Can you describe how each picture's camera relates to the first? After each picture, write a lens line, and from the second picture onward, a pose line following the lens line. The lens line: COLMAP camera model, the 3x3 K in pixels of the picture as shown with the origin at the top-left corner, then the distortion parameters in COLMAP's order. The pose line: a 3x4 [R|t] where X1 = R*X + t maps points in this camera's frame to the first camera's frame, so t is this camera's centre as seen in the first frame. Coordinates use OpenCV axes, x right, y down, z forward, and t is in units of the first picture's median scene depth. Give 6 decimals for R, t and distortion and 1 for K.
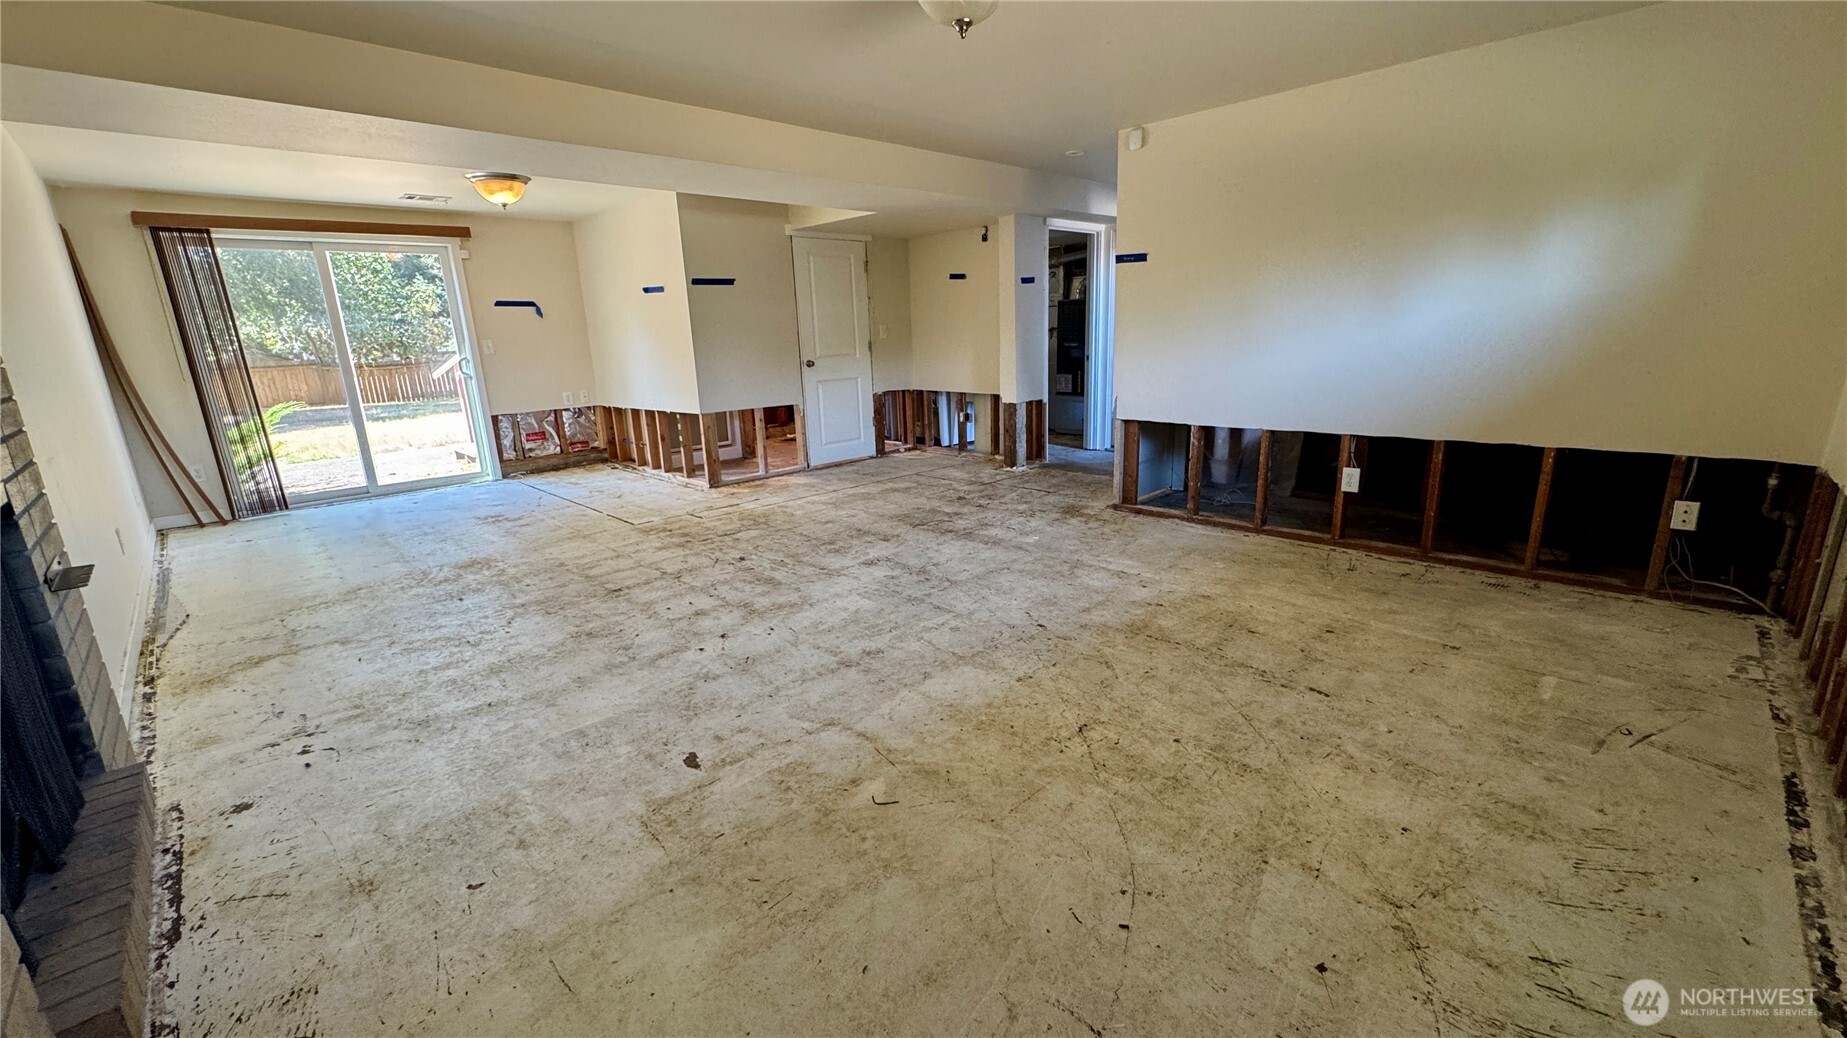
lens RADIAL K [[738.9, 0, 923.6], [0, 738.9, 517.8], [0, 0, 1]] dist [-0.004403, 0.000239]
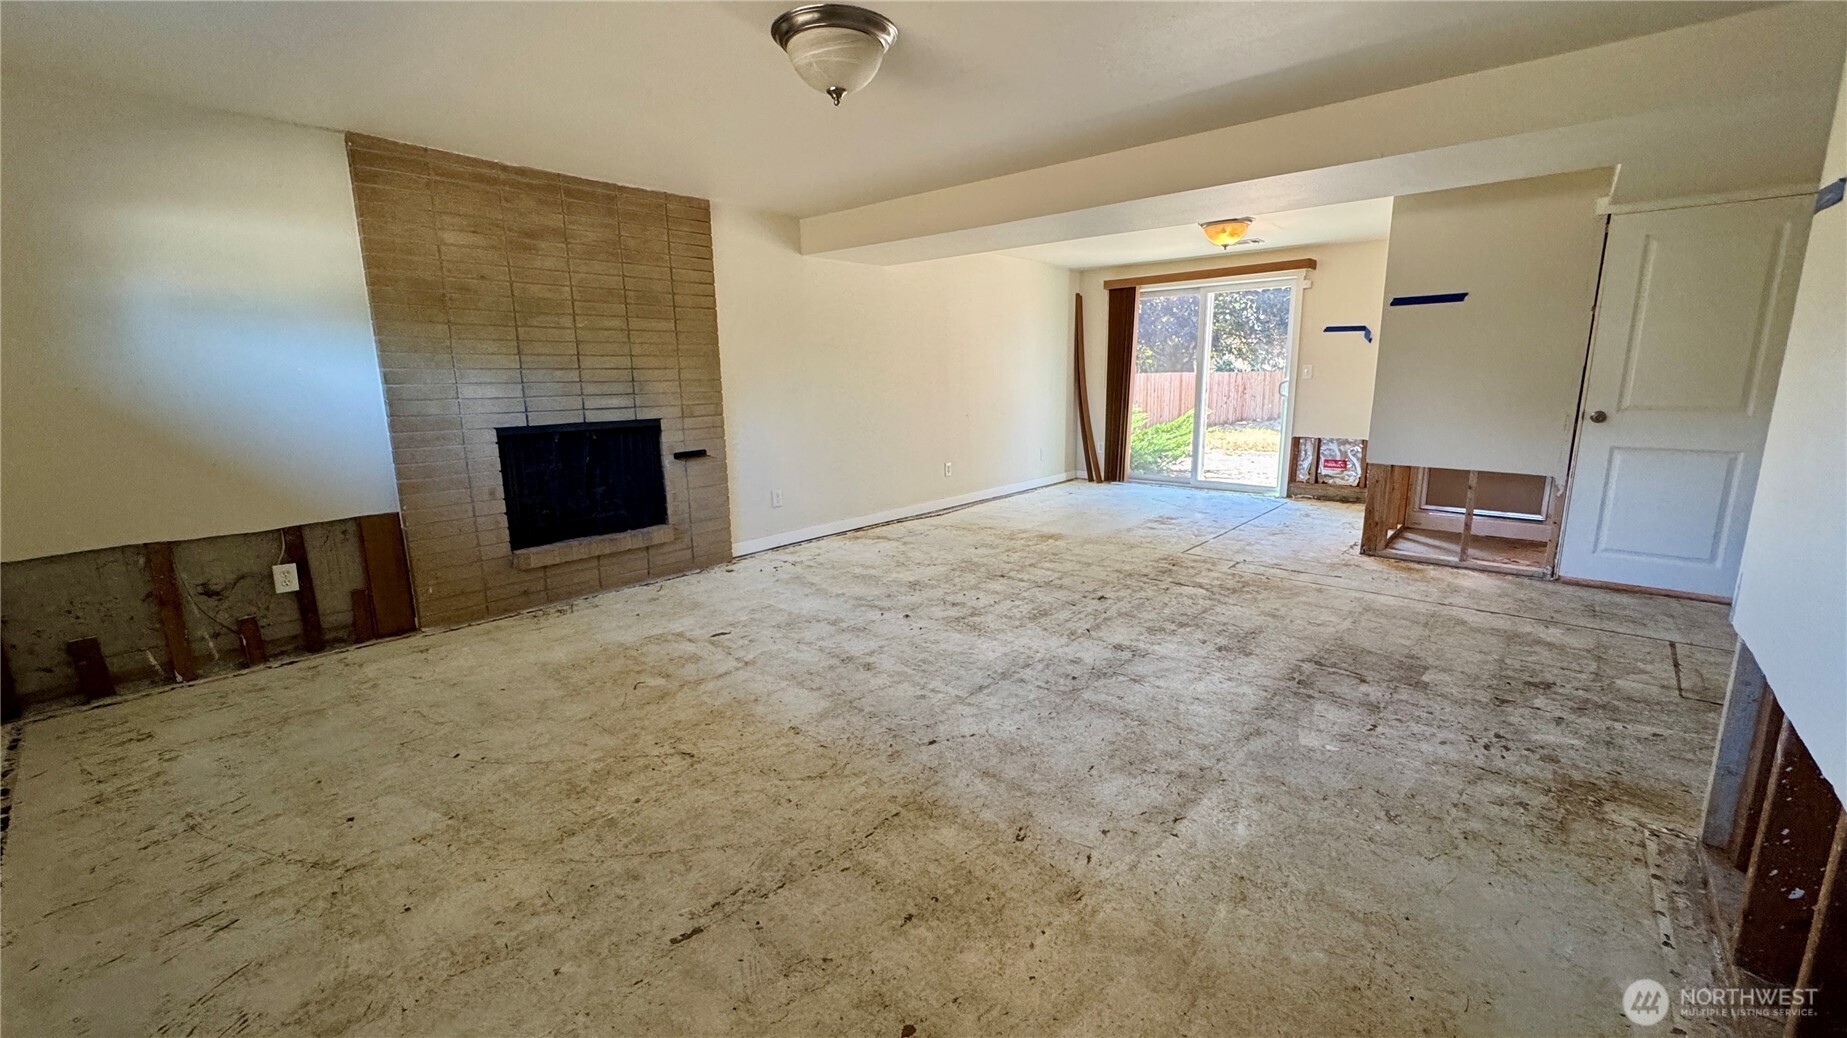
lens RADIAL K [[738.9, 0, 923.4], [0, 738.9, 521.3], [0, 0, 1]] dist [-0.004403, 0.000239]
pose [[0.081281, 0.231863, -0.969347, 0.717227], [-0.237334, 0.949092, 0.207117, -0.203930], [0.968022, 0.213224, 0.132172, 0.662706]]
